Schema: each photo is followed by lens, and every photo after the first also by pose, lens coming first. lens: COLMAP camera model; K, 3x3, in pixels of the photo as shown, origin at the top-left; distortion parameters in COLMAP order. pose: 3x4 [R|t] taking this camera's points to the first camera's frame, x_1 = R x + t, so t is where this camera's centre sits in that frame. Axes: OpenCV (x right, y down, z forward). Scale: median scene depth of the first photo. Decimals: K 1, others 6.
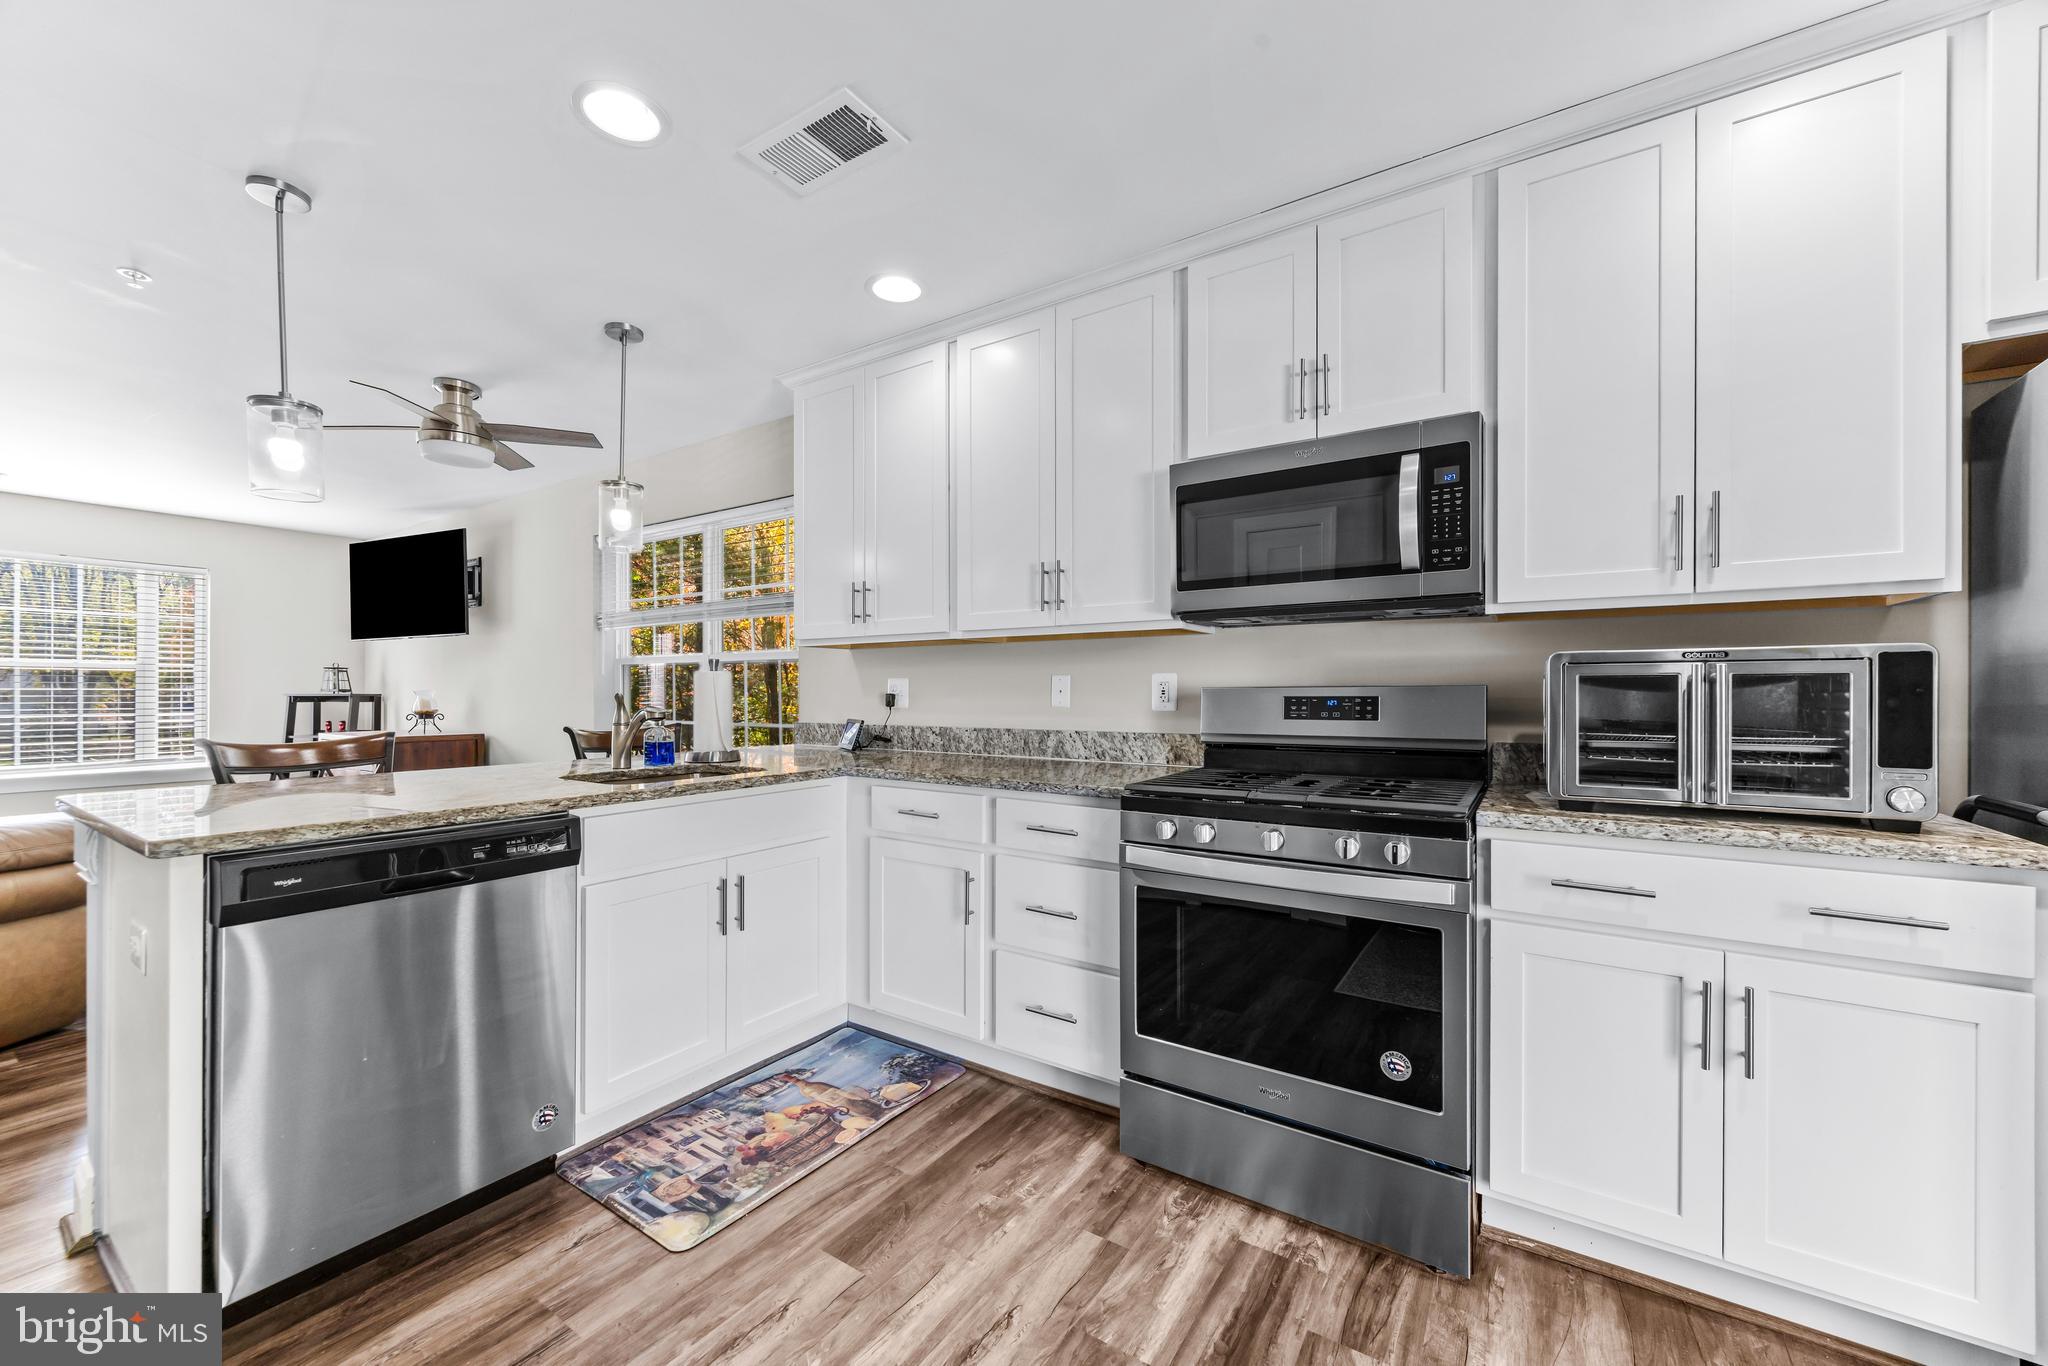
lens RADIAL K [[785.9, 0, 1026.4], [0, 785.9, 694.2], [0, 0, 1]] dist [-0.000078, -0.000701]
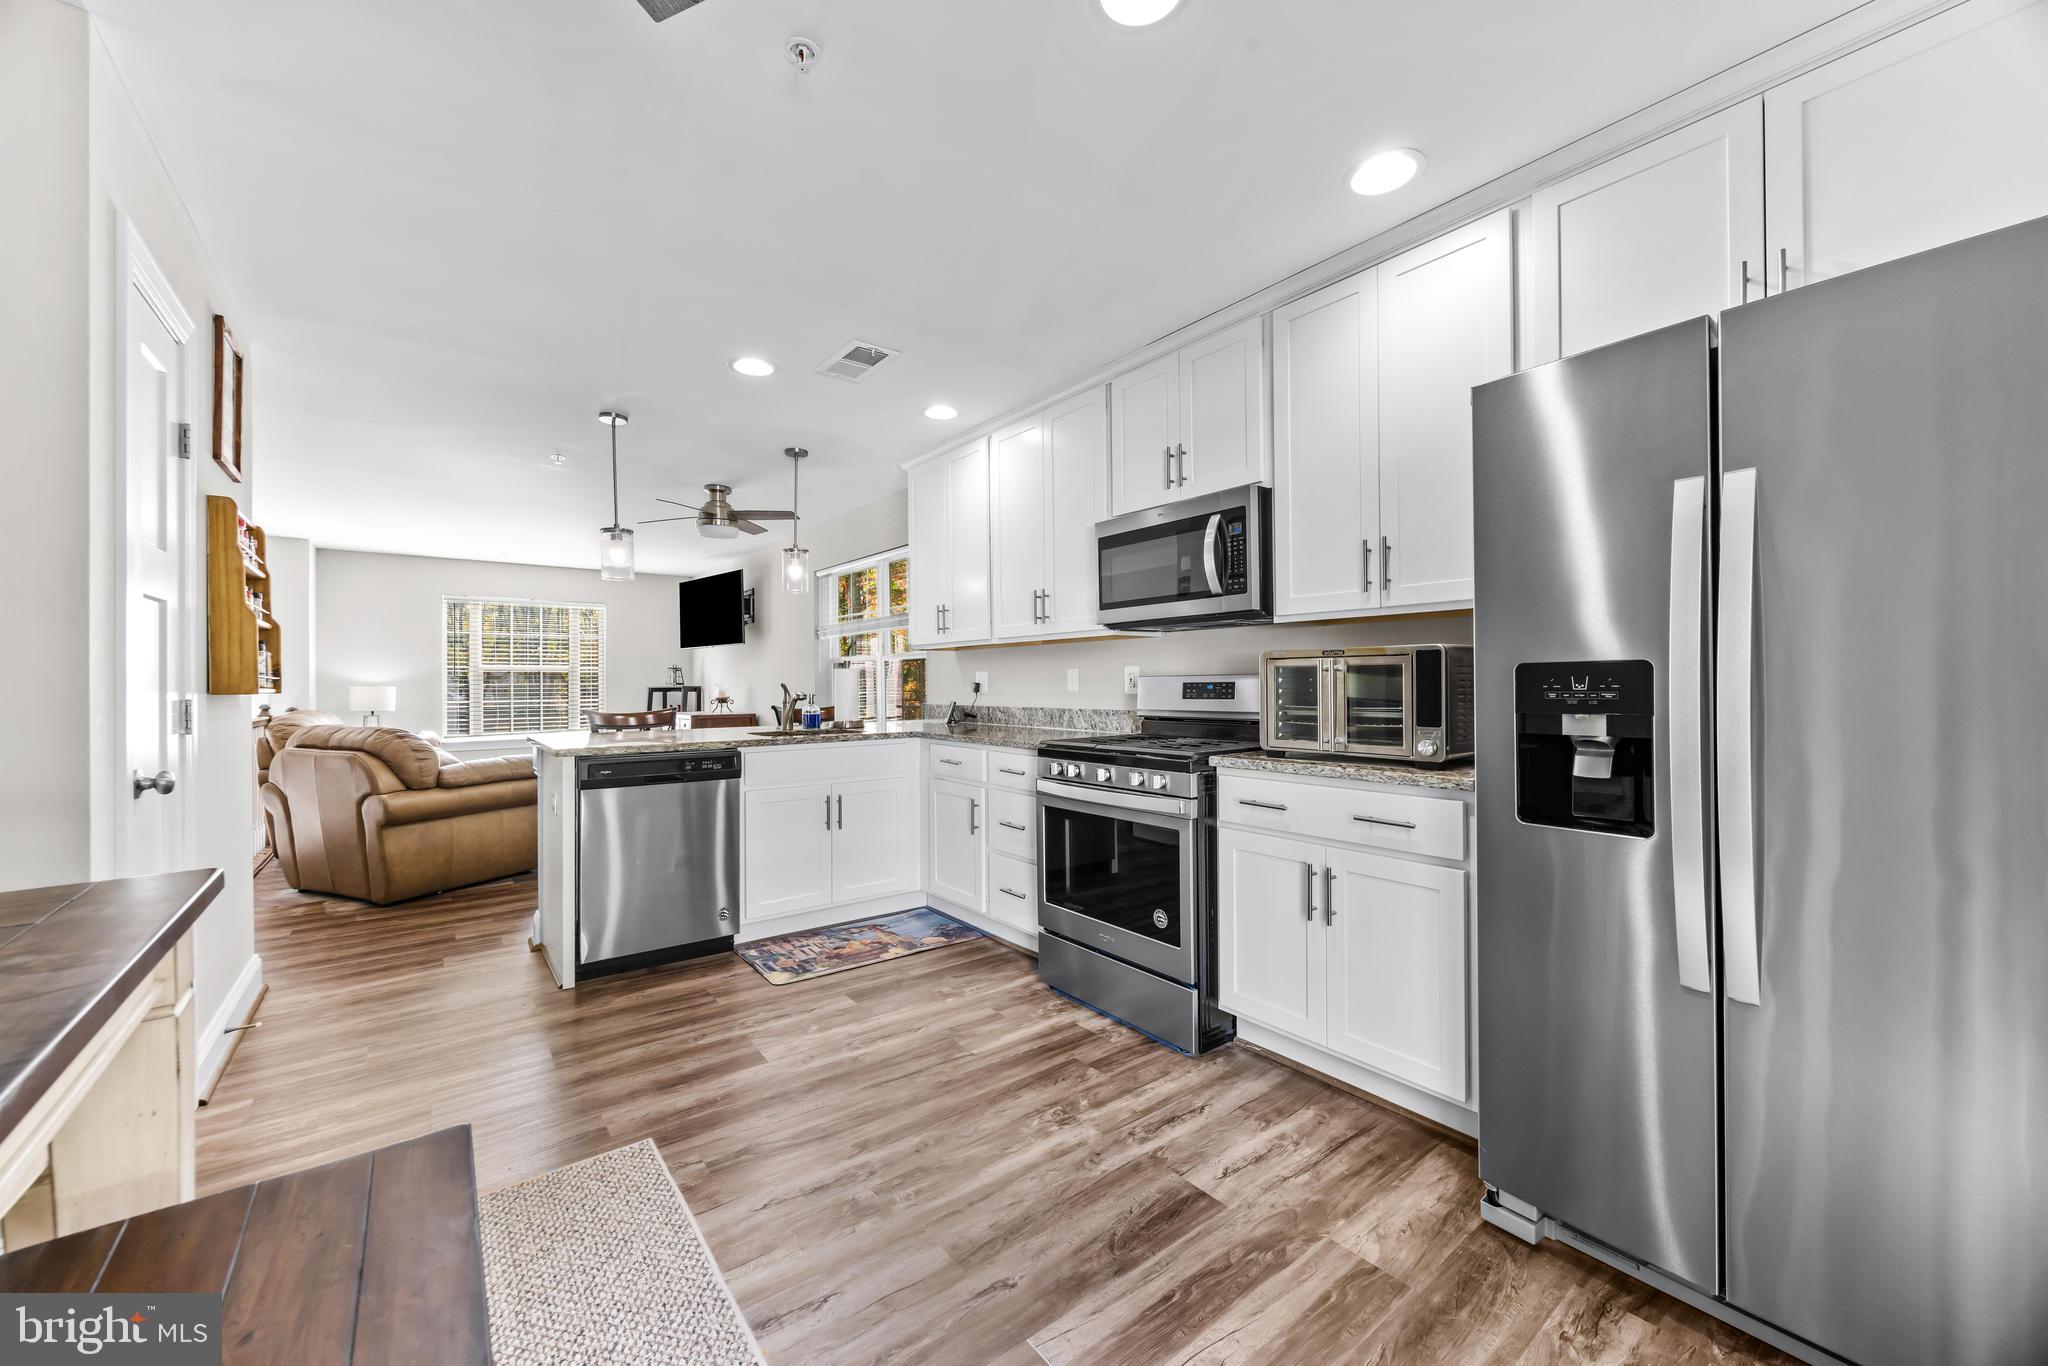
lens RADIAL K [[785.9, 0, 1021.2], [0, 785.9, 681.7], [0, 0, 1]] dist [-0.000078, -0.000701]
pose [[0.944452, -0.008266, -0.328546, 0.554018], [0.007506, 0.999965, -0.003581, 0.004396], [0.328564, 0.000916, 0.944481, -0.432699]]
